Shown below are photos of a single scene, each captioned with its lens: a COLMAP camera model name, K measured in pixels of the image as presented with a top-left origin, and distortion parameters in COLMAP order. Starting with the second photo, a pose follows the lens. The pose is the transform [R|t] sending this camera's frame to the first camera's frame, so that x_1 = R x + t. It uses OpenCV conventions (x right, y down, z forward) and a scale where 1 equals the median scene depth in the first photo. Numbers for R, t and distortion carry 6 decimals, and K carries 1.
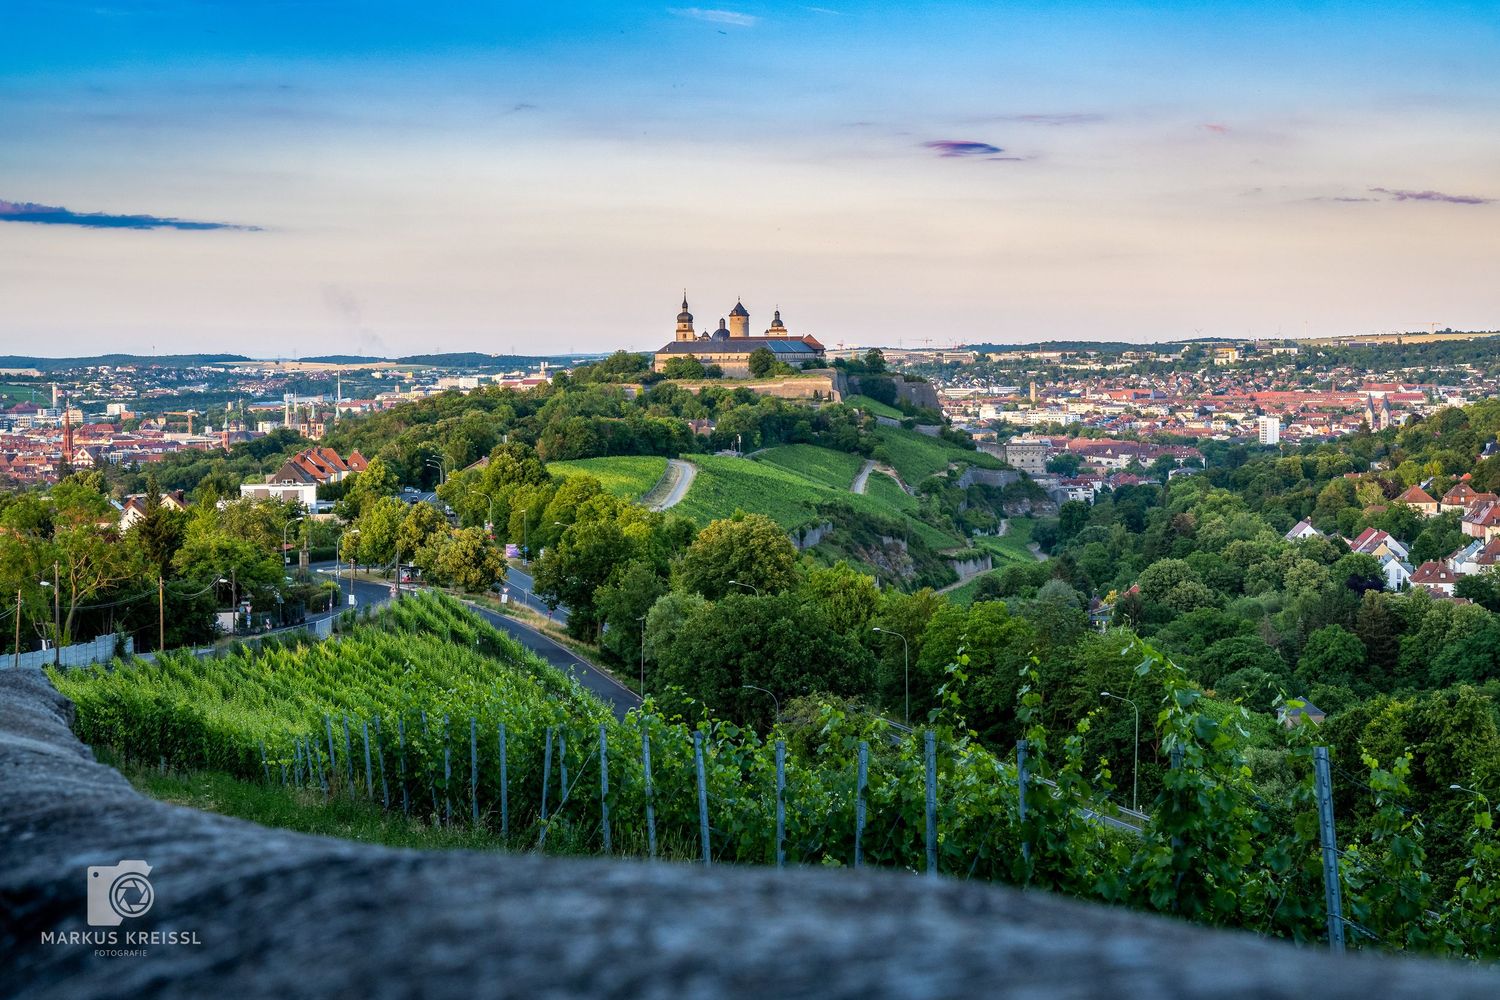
lens RADIAL K [[2600.3, 0, 750.1], [0, 2600.3, 499.0], [0, 0, 1]] dist [-0.011363, 0.000000]
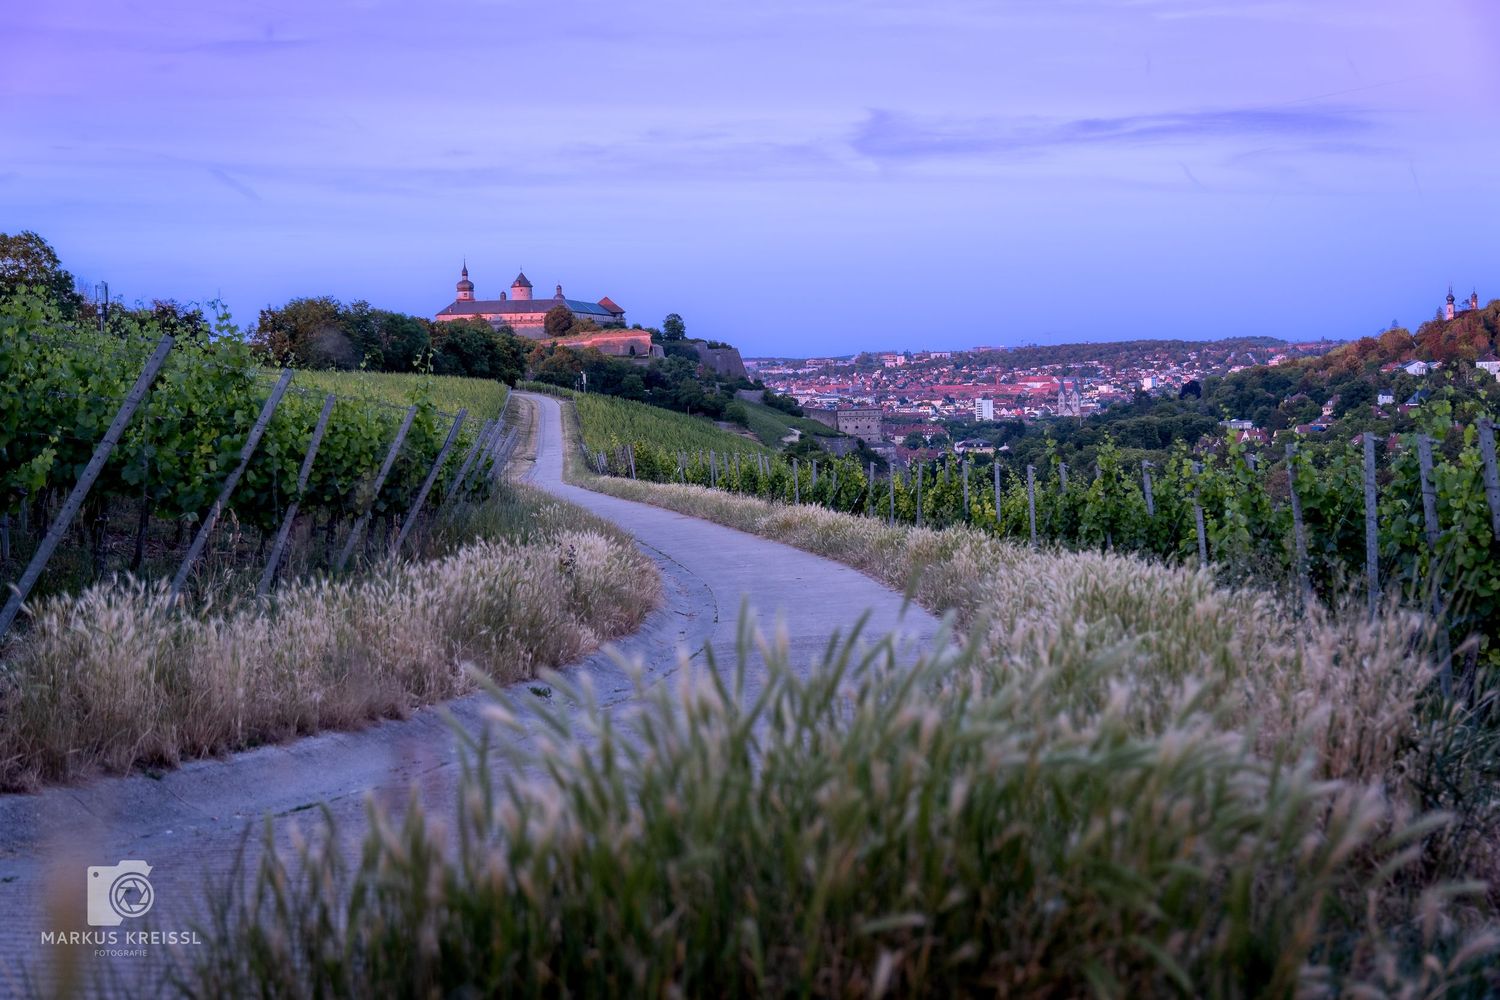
lens RADIAL K [[1991.9, 0, 749.7], [0, 1991.9, 499.7], [0, 0, 1]] dist [0.003055, 0.000000]
pose [[0.991779, -0.025894, 0.125315, -0.015958], [0.024973, 0.999648, 0.008913, 0.002683], [-0.125502, -0.005710, 0.992077, 0.291262]]
